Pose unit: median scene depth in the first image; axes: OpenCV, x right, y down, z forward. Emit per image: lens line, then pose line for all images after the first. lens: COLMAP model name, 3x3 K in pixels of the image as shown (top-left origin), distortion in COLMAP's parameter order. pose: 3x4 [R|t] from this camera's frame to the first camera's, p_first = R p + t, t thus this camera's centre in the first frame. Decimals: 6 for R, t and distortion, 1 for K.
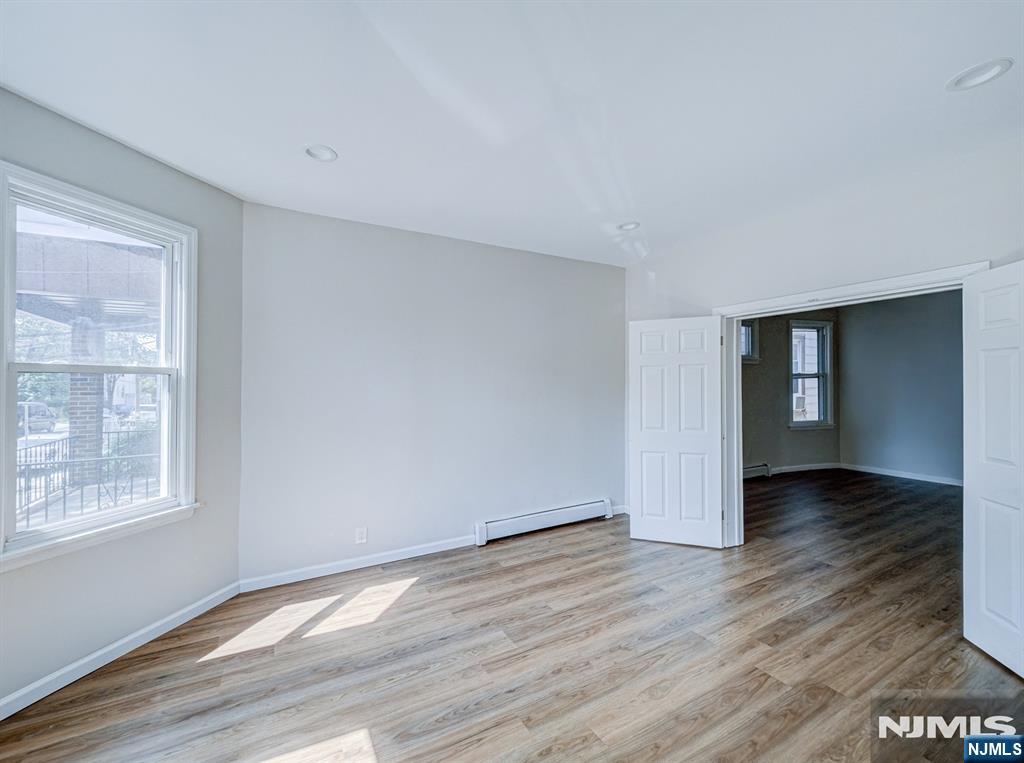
lens RADIAL K [[415.9, 0, 512.0], [0, 415.9, 381.5], [0, 0, 1]] dist [0.002383, -0.008714]
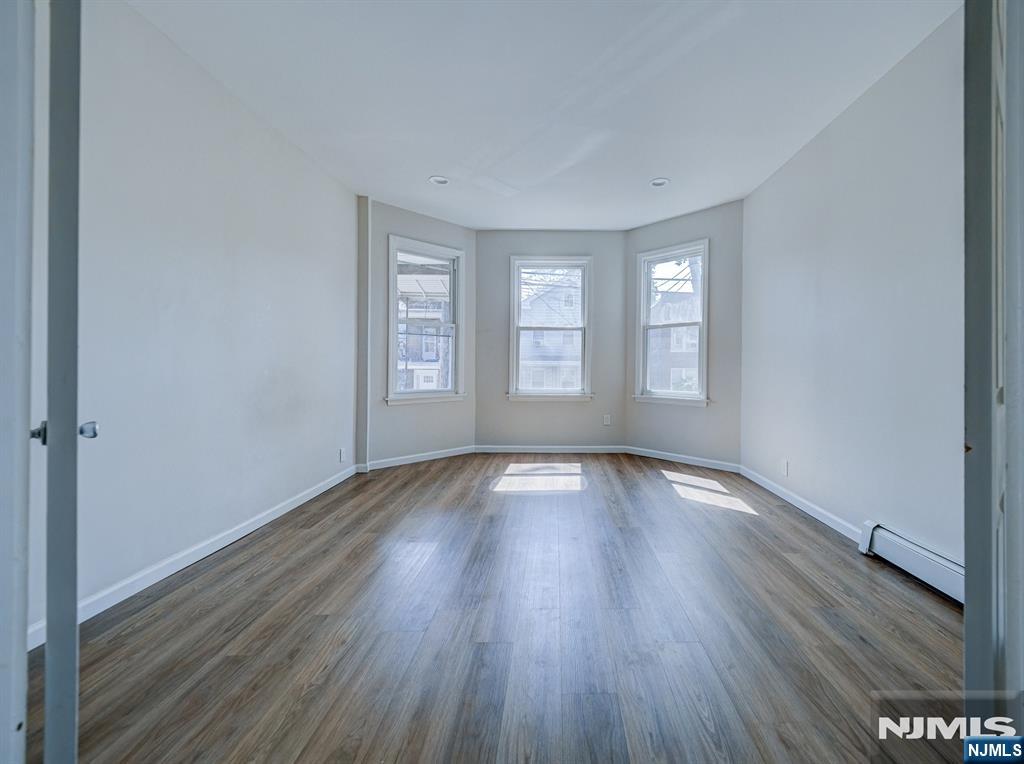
lens RADIAL K [[425.6, 0, 559.1], [0, 425.6, 362.3], [0, 0, 1]] dist [-0.000127, -0.000097]
pose [[-0.481895, -0.002131, -0.876226, 0.910854], [0.002643, 0.999989, -0.003885, 0.124850], [0.876225, -0.004188, -0.481884, 1.125879]]
